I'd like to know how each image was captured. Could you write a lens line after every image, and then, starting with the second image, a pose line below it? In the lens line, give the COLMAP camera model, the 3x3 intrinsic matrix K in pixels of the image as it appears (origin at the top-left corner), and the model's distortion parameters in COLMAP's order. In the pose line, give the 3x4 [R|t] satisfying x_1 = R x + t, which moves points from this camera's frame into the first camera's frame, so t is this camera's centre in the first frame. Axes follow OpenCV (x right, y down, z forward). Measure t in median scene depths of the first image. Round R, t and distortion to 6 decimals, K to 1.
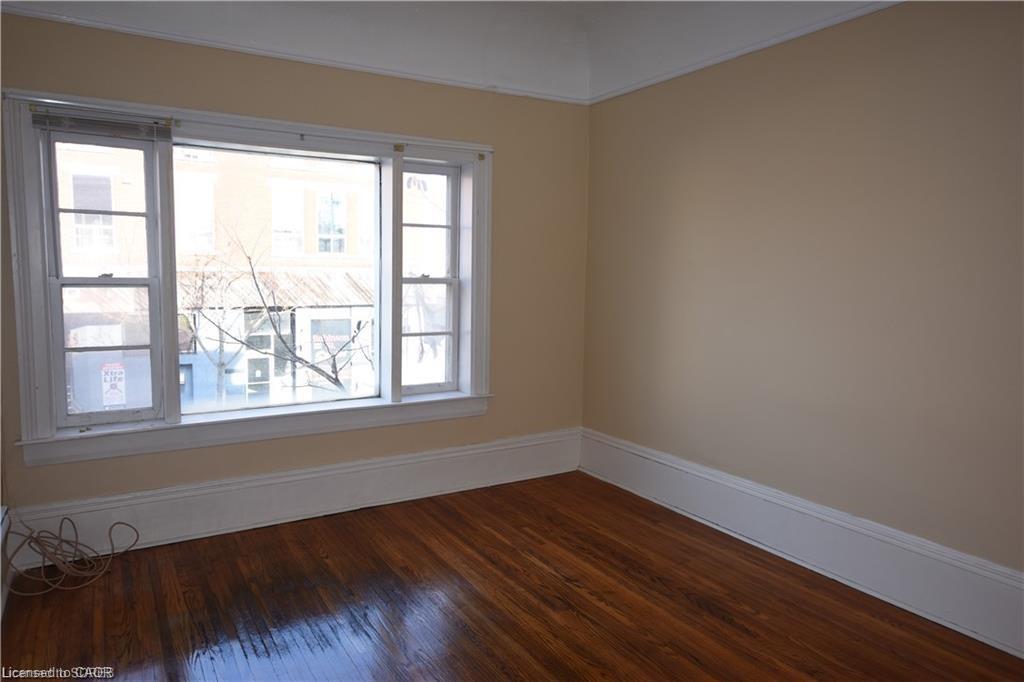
lens RADIAL K [[673.7, 0, 514.8], [0, 673.7, 341.6], [0, 0, 1]] dist [-0.000964, 0.002553]
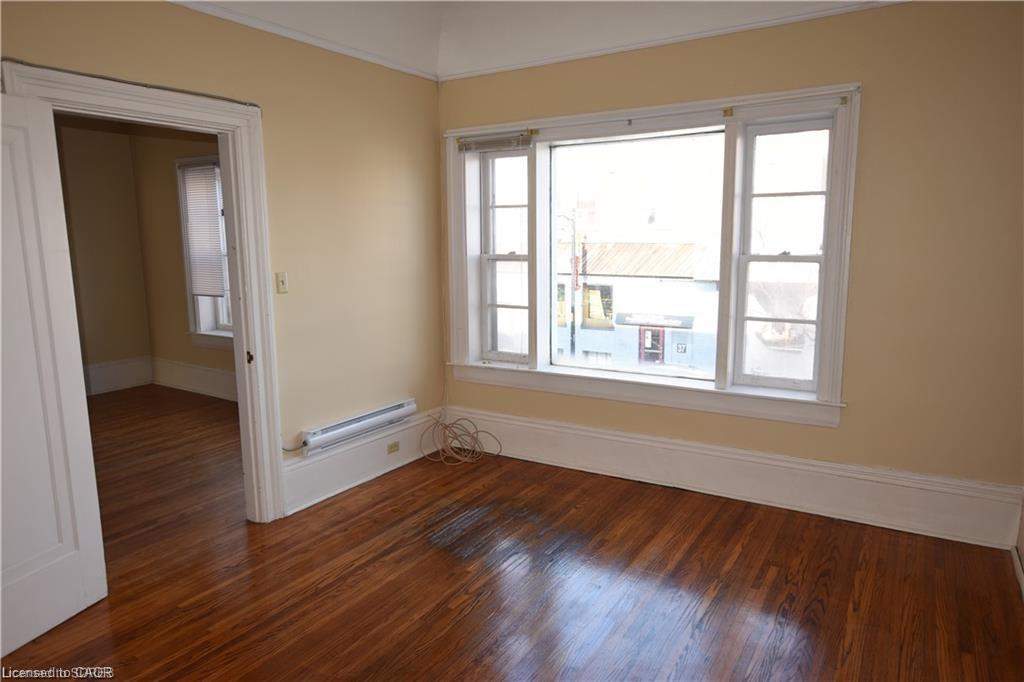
lens RADIAL K [[673.7, 0, 514.5], [0, 673.7, 340.0], [0, 0, 1]] dist [-0.000964, 0.002553]
pose [[0.458638, 0.112537, -0.881469, 0.550280], [-0.085343, 0.992941, 0.082364, -0.032556], [0.884516, 0.037452, 0.465005, 0.340593]]
